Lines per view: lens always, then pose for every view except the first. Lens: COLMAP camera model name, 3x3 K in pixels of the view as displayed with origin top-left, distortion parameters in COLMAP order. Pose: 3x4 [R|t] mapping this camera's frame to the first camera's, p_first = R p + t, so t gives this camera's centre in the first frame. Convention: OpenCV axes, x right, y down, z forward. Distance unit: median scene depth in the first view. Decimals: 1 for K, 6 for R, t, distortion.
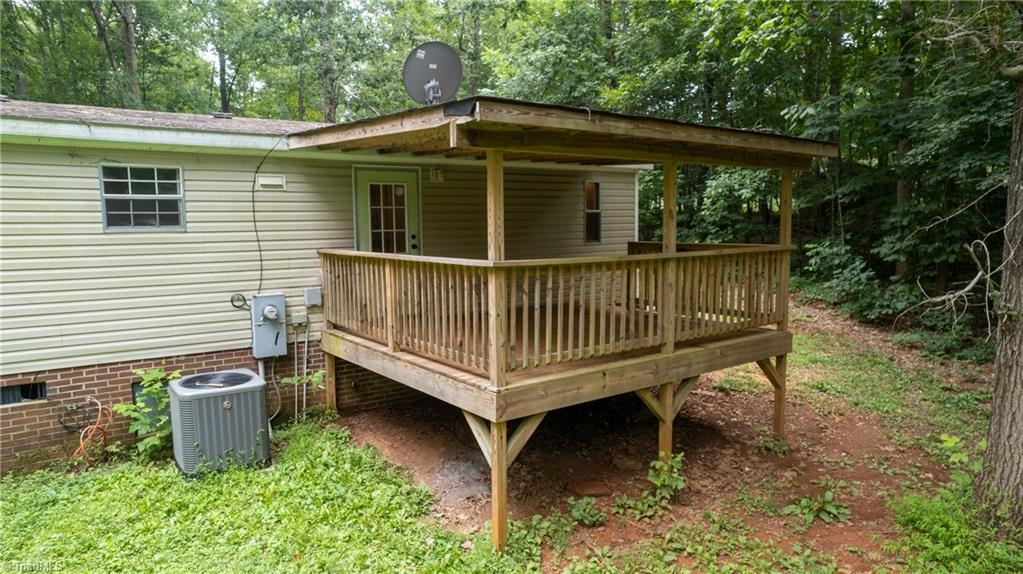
lens RADIAL K [[655.4, 0, 512.8], [0, 655.4, 288.0], [0, 0, 1]] dist [-0.045726, 0.016192]
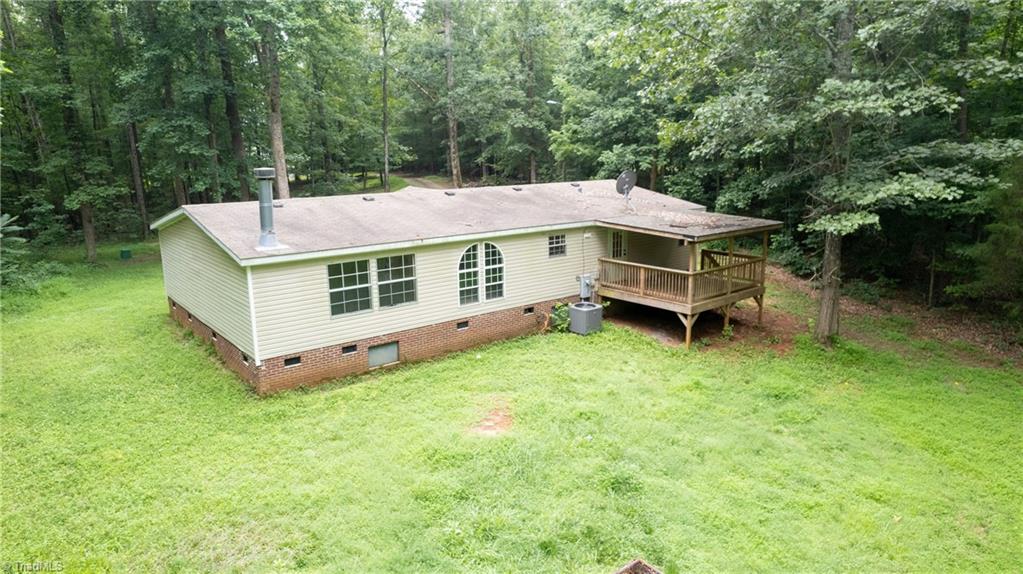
lens RADIAL K [[655.4, 0, 515.1], [0, 655.4, 282.4], [0, 0, 1]] dist [-0.045726, 0.016192]
pose [[0.998573, -0.011085, 0.052233, -0.891870], [0.005912, 0.995152, 0.098166, -0.259147], [-0.053068, -0.097717, 0.993798, -1.944593]]
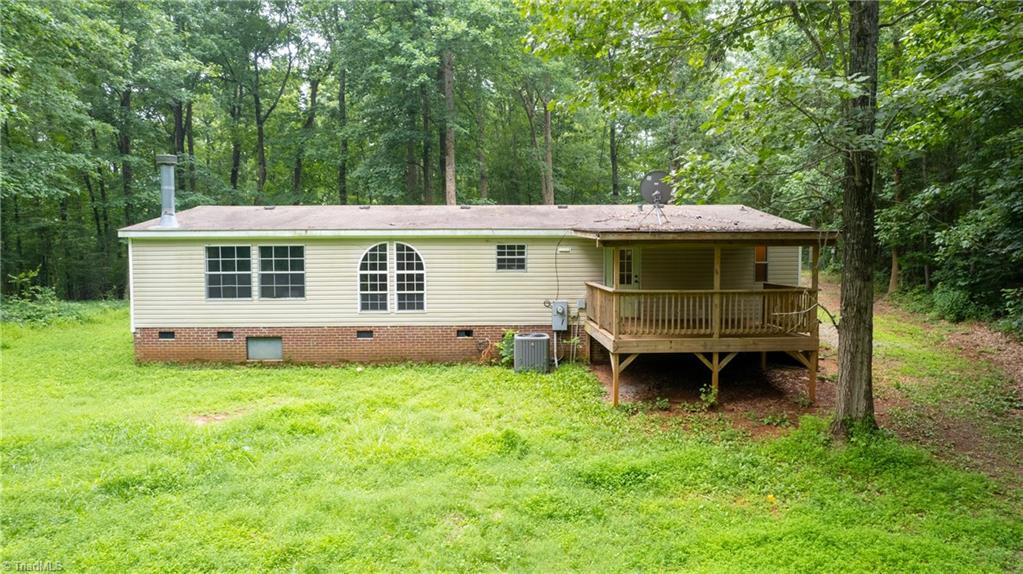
lens RADIAL K [[655.4, 0, 508.7], [0, 655.4, 287.9], [0, 0, 1]] dist [-0.045726, 0.016192]
pose [[0.824582, 0.040801, -0.564270, 0.763794], [-0.062550, 0.997856, -0.019254, 0.018906], [0.562274, 0.051172, 0.825366, -0.963594]]
